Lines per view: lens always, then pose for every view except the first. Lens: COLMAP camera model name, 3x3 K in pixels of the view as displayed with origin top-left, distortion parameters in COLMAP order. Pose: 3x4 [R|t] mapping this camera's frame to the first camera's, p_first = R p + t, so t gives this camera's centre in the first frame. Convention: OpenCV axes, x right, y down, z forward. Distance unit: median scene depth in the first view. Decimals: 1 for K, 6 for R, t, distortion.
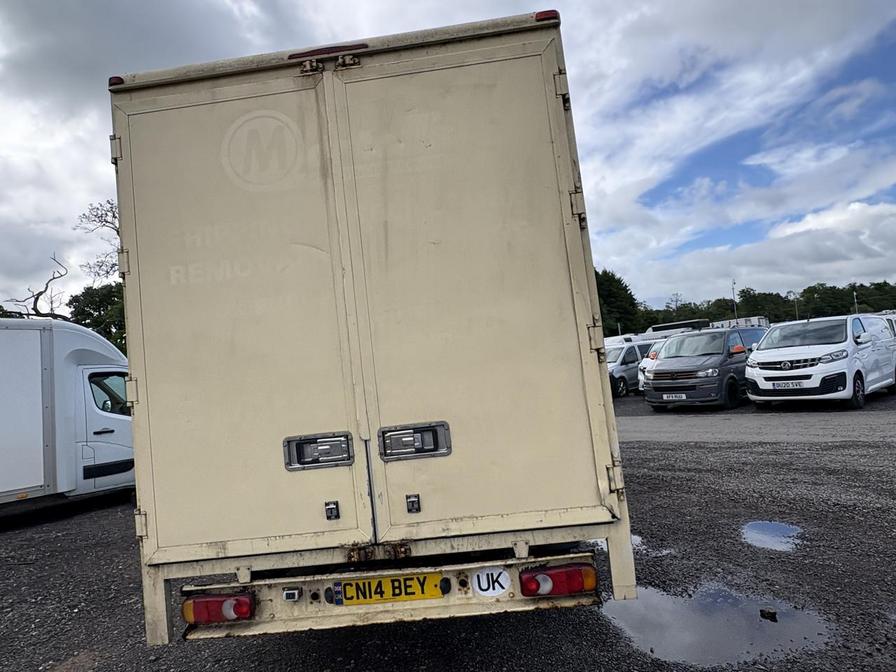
lens RADIAL K [[520.6, 0, 449.9], [0, 520.6, 335.1], [0, 0, 1]] dist [0.000193, 0.000546]
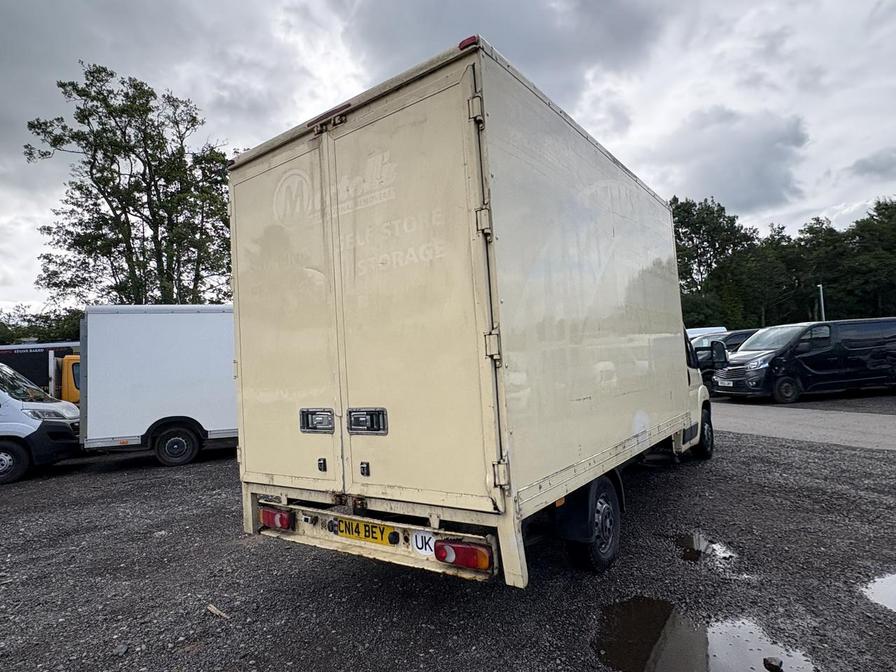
lens RADIAL K [[523.1, 0, 450.9], [0, 523.1, 336.8], [0, 0, 1]] dist [0.000616, -0.000206]
pose [[0.848059, 0.022040, -0.529444, 0.768367], [0.012232, 0.998054, 0.061141, -0.077814], [0.529761, -0.058328, 0.846139, 0.034186]]
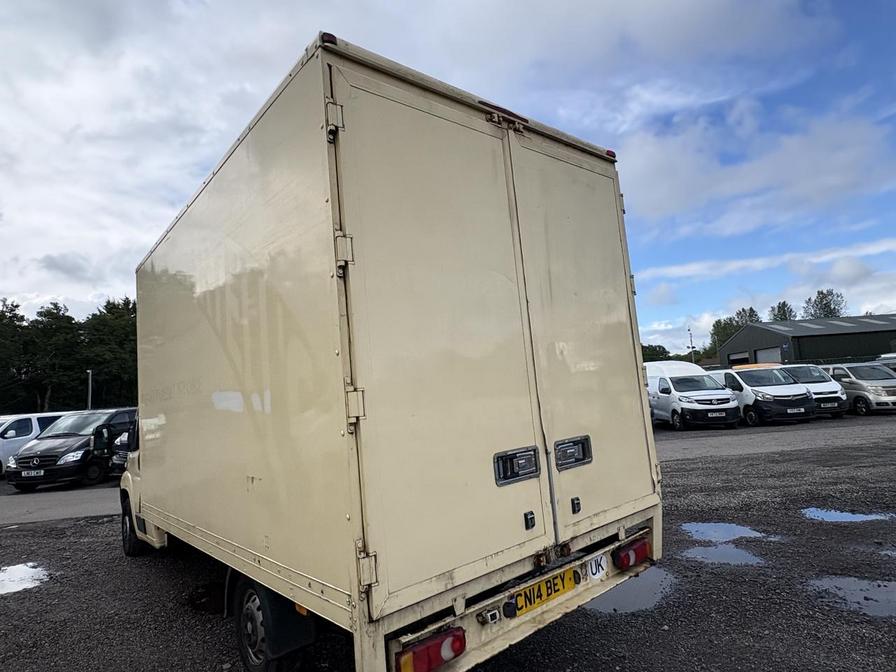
lens RADIAL K [[523.1, 0, 450.9], [0, 523.1, 336.8], [0, 0, 1]] dist [0.000616, -0.000206]
pose [[0.719619, 0.120668, 0.683804, -1.108624], [-0.039652, 0.990319, -0.133029, 0.109231], [-0.693236, 0.068616, 0.717437, 0.305588]]
